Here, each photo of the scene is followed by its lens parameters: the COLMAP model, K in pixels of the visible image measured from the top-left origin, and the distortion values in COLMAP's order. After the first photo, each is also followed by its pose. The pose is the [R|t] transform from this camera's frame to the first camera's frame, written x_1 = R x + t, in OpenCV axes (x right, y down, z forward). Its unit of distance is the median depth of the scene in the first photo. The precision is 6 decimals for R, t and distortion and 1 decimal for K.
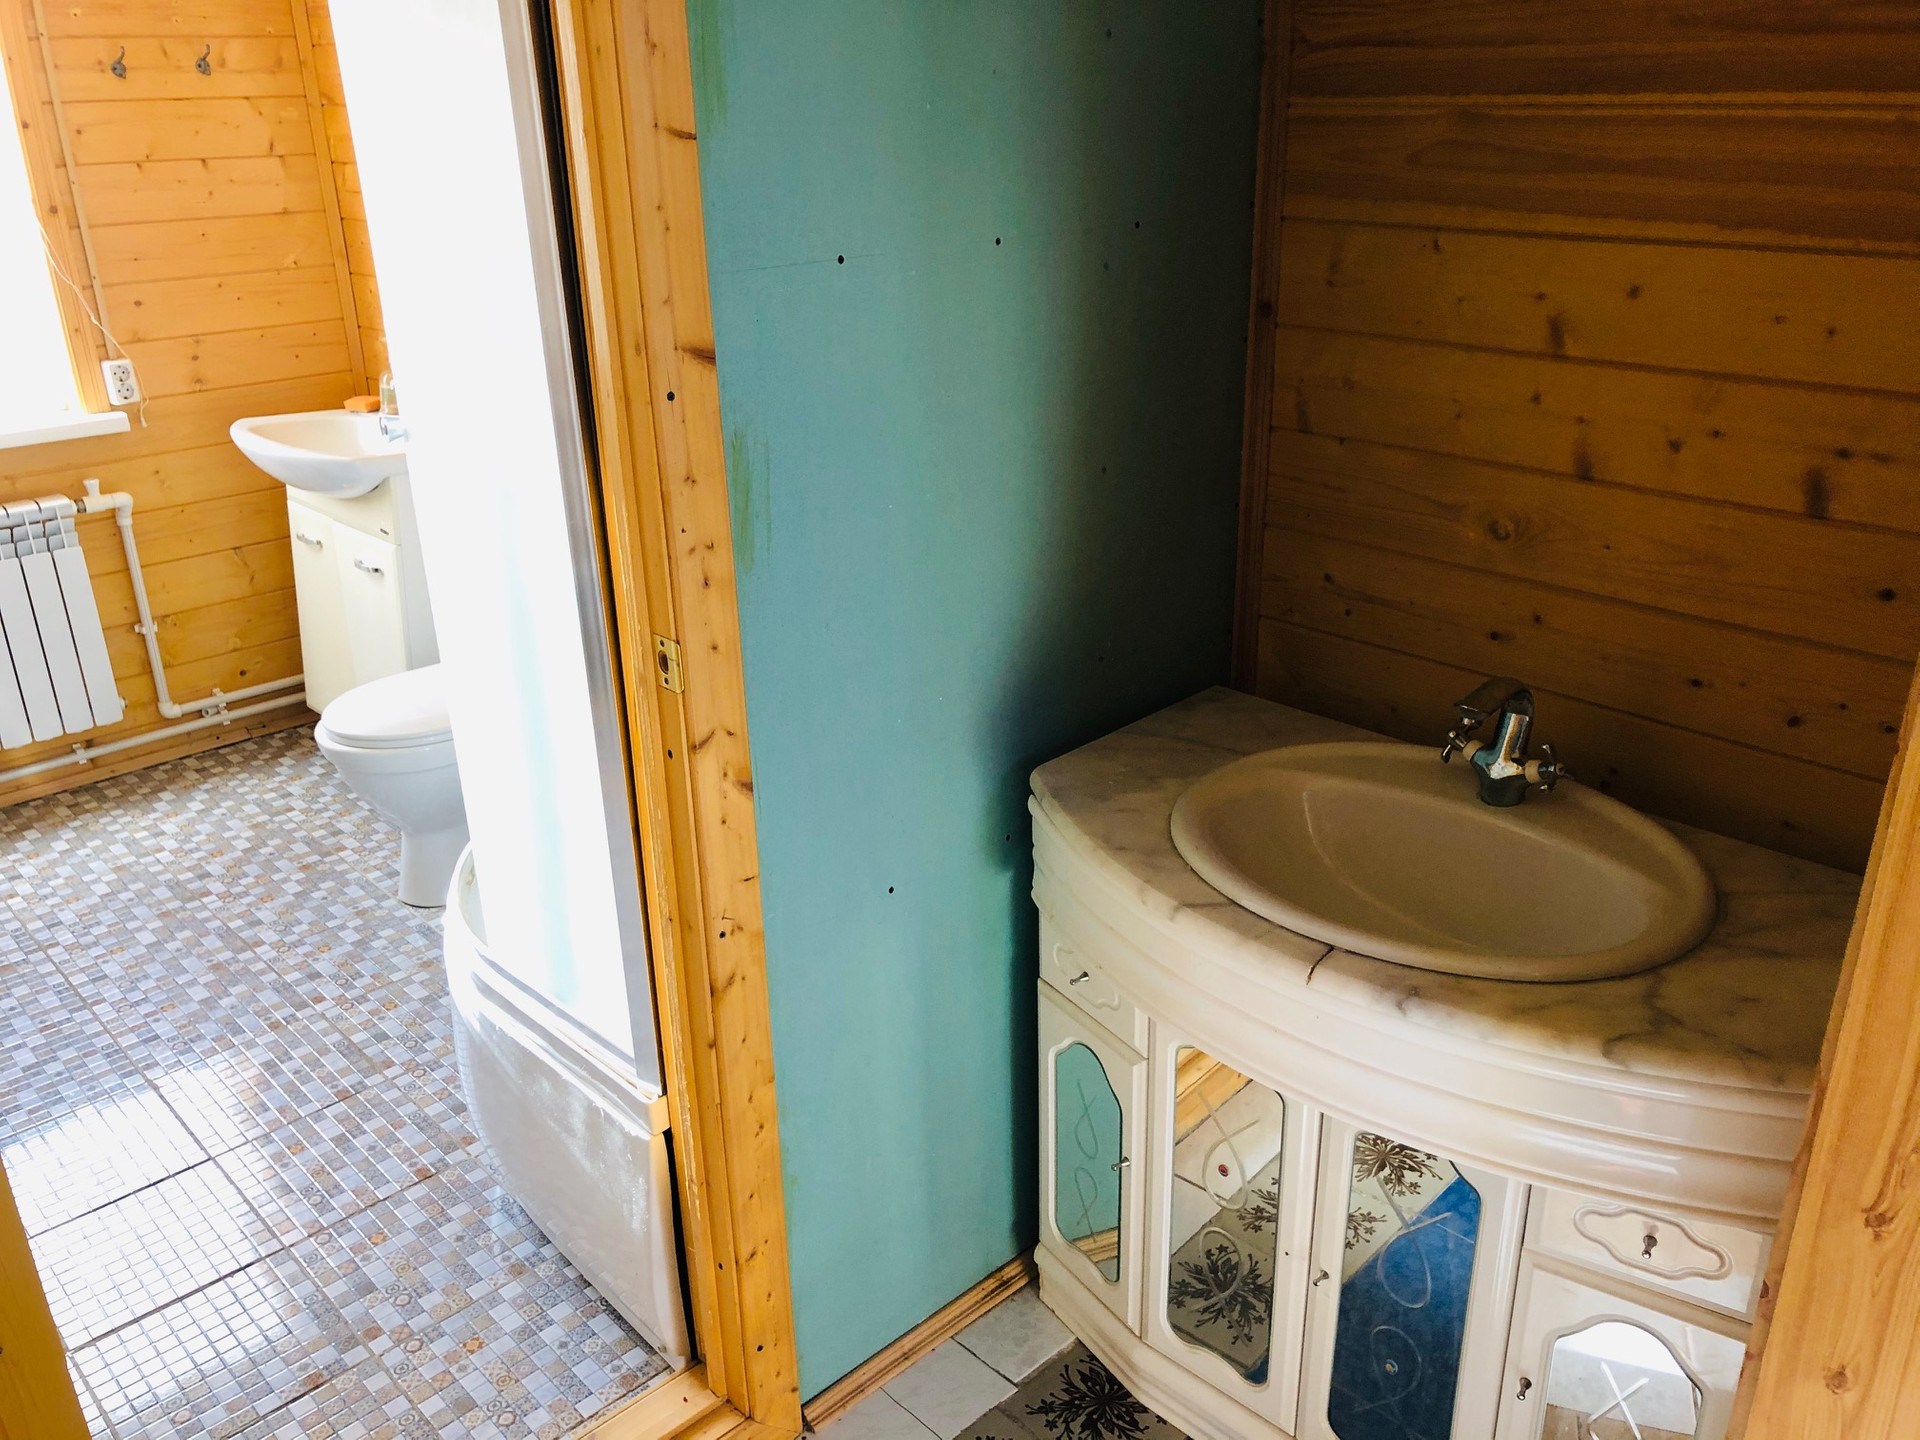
lens RADIAL K [[1576.5, 0, 961.0], [0, 1576.5, 718.4], [0, 0, 1]] dist [0.047804, -0.063242]
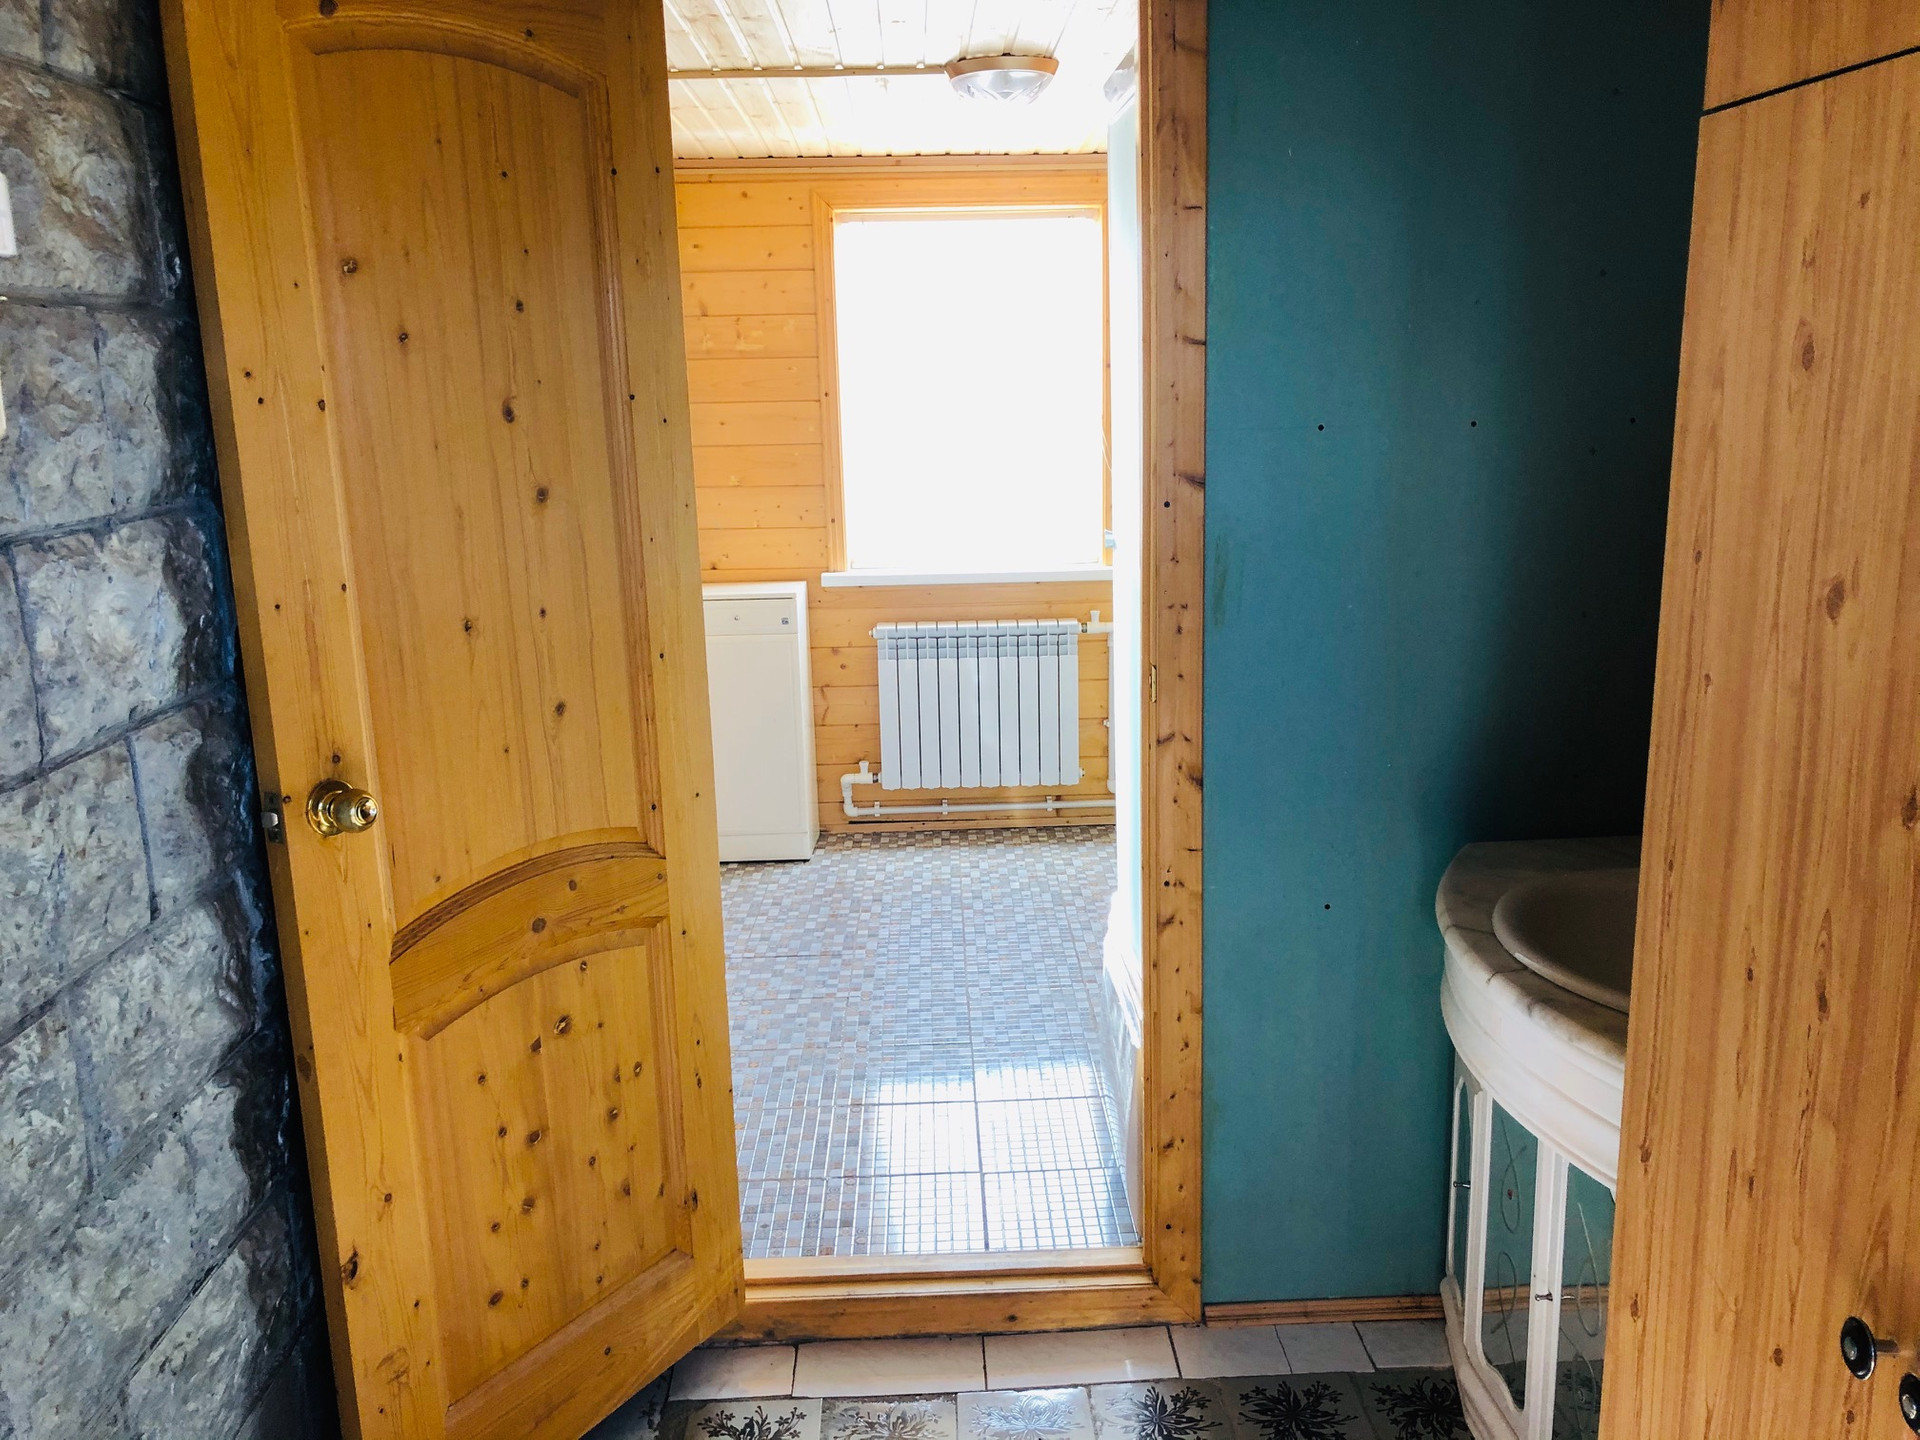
lens RADIAL K [[1576.5, 0, 966.4], [0, 1576.5, 721.7], [0, 0, 1]] dist [0.047804, -0.063242]
pose [[0.742382, 0.146270, -0.653816, 0.300009], [-0.246647, 0.967008, -0.063722, 0.063006], [0.622924, 0.208568, 0.753966, -0.103374]]
